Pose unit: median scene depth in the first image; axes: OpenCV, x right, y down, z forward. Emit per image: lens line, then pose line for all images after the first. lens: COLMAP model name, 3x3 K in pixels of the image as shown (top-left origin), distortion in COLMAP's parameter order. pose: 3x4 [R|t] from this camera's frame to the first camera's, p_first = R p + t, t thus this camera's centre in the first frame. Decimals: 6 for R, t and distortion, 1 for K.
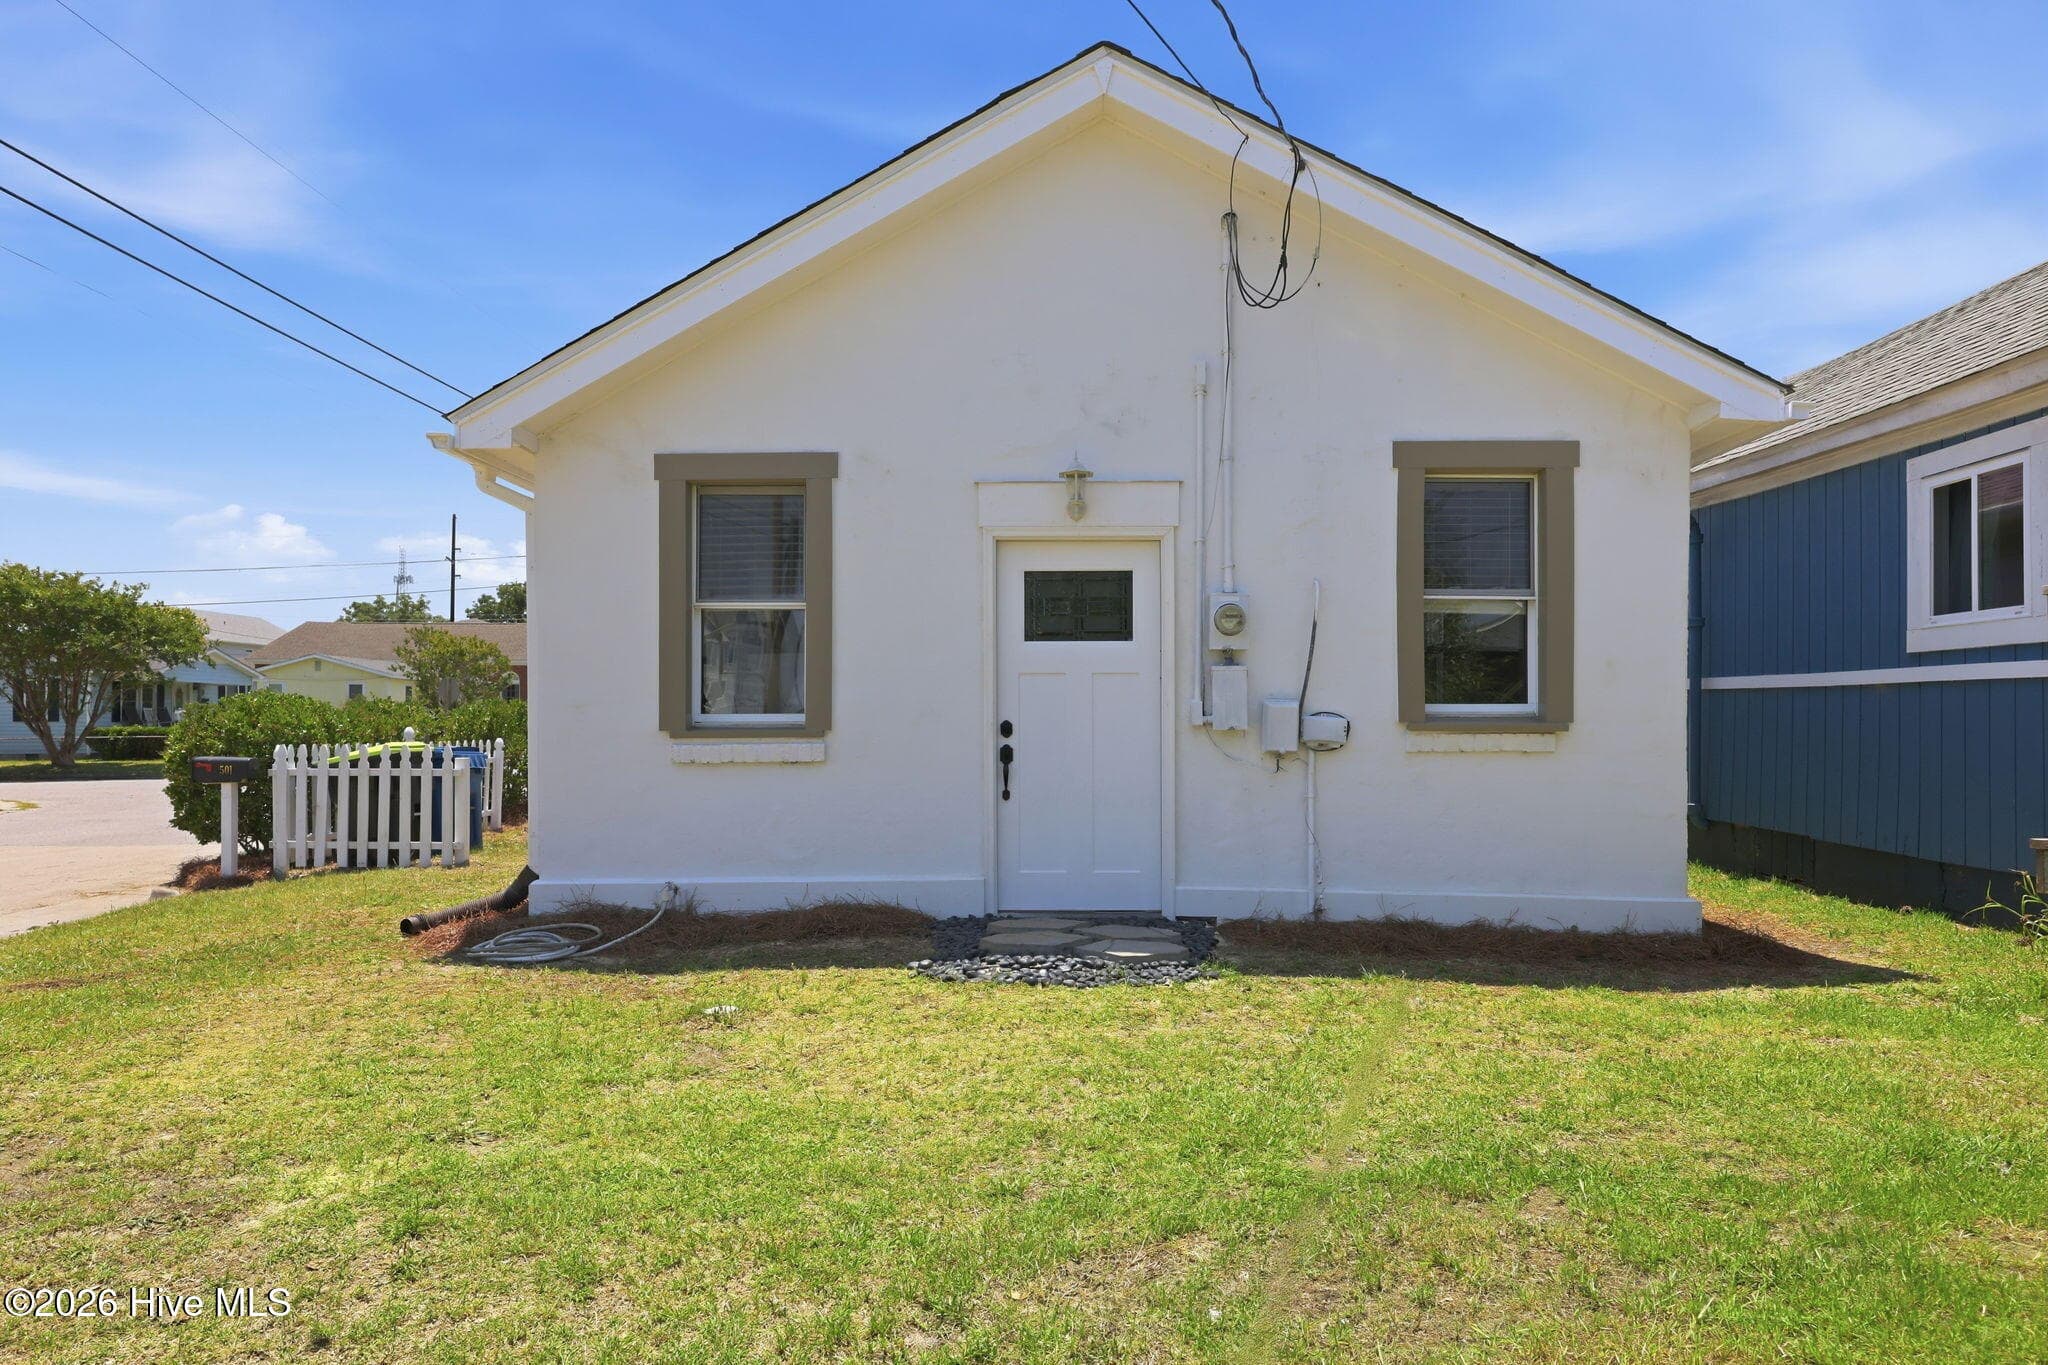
lens RADIAL K [[1278.2, 0, 1028.4], [0, 1278.2, 700.6], [0, 0, 1]] dist [-0.003578, 0.000337]
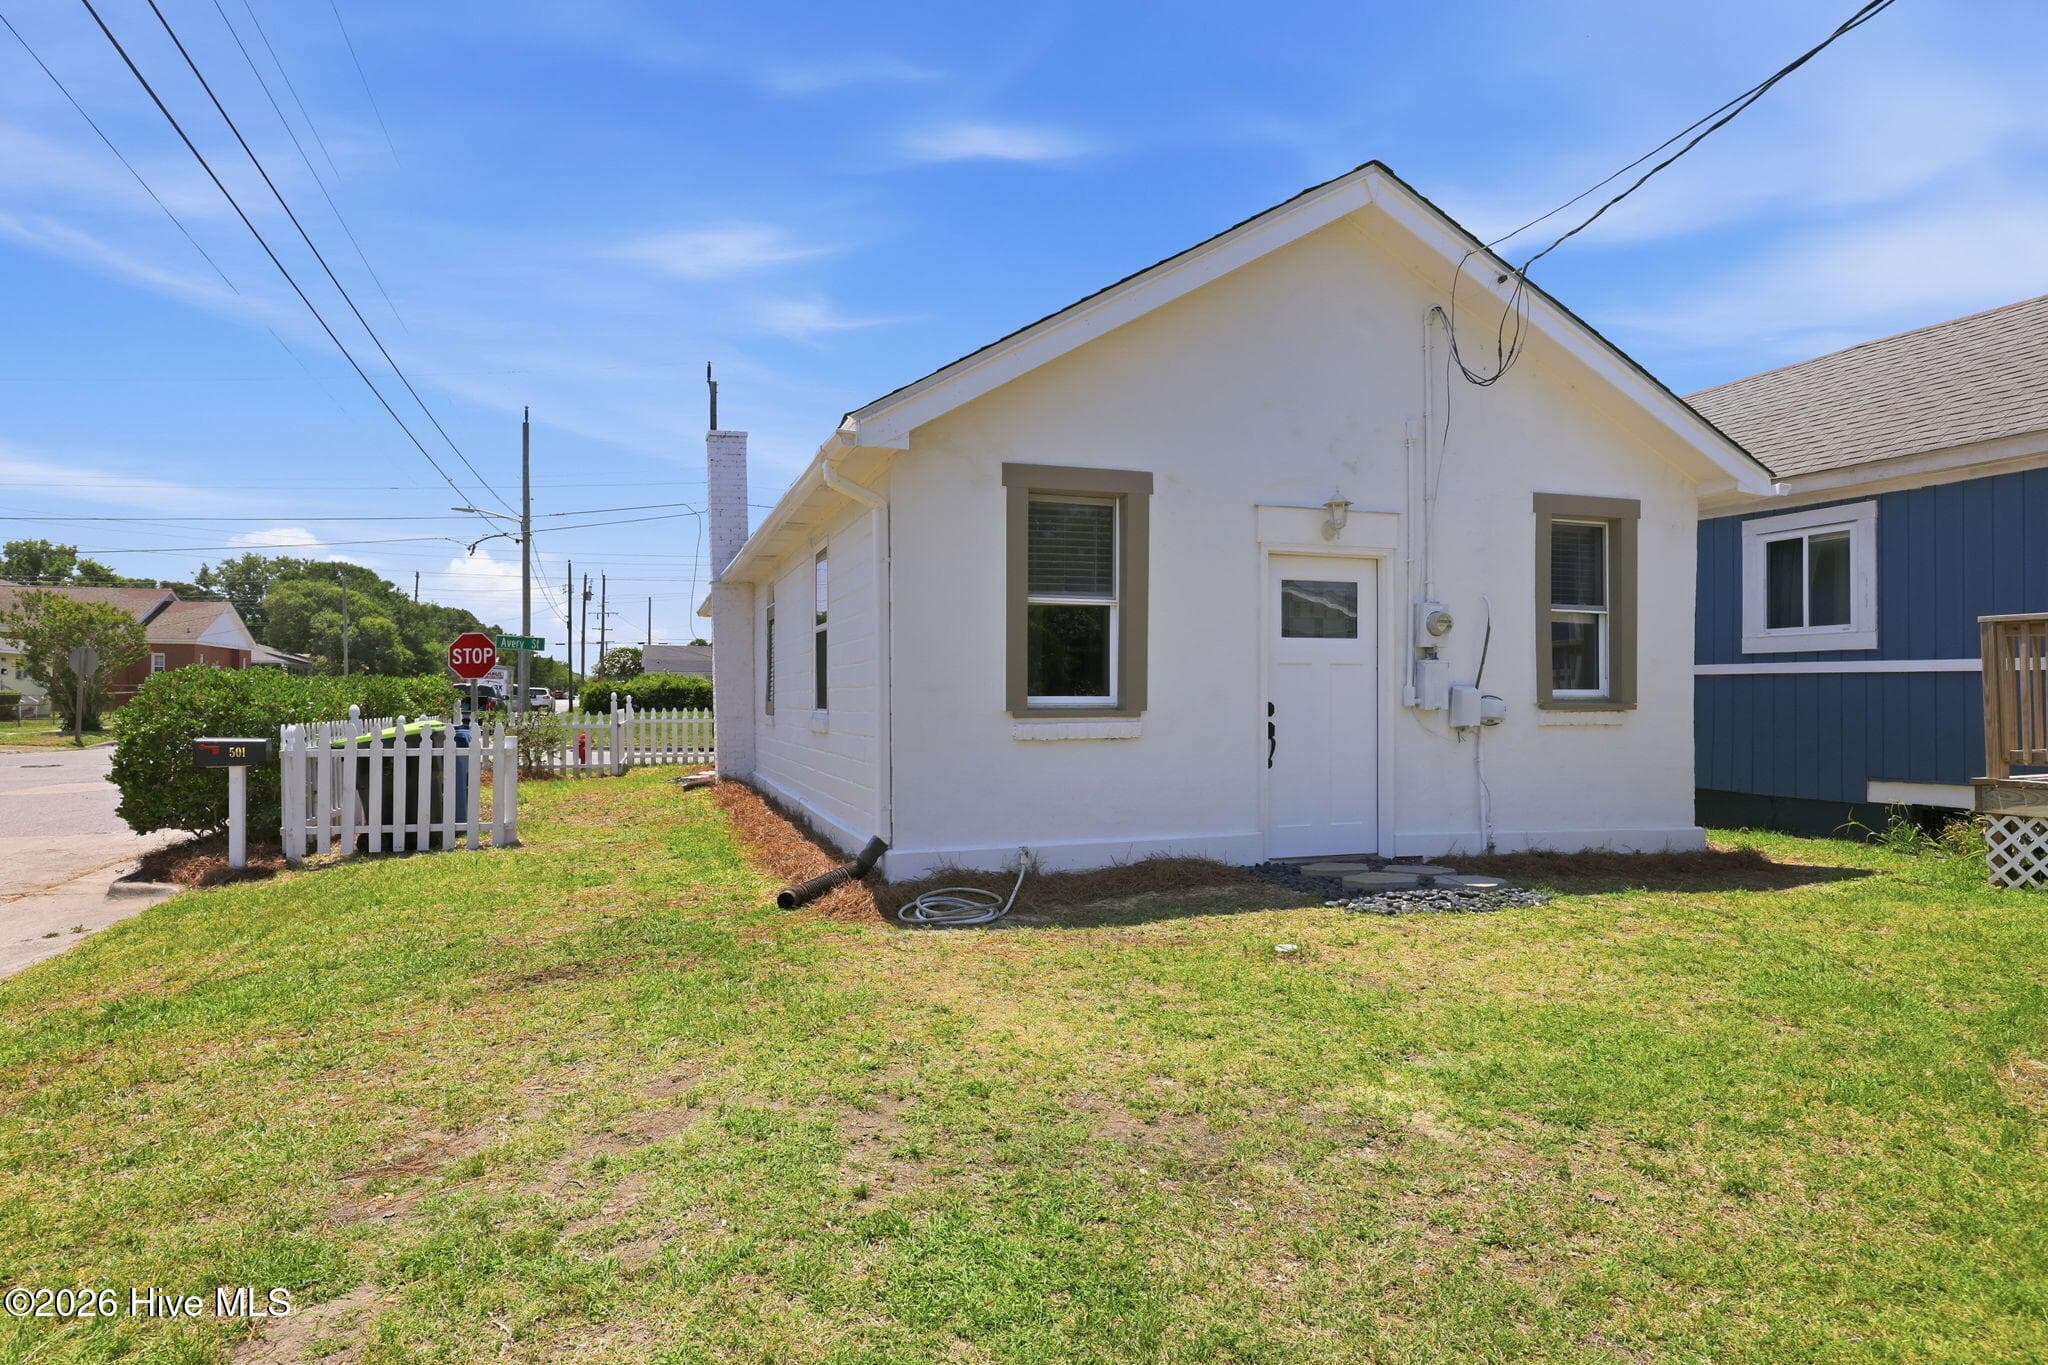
lens RADIAL K [[1135.1, 0, 1036.3], [0, 1135.1, 675.4], [0, 0, 1]] dist [-0.000183, 0.001435]
pose [[0.943415, 0.007286, 0.331534, -0.591151], [-0.006716, 0.999973, -0.002864, -0.005049], [-0.331546, 0.000476, 0.943439, 0.056132]]
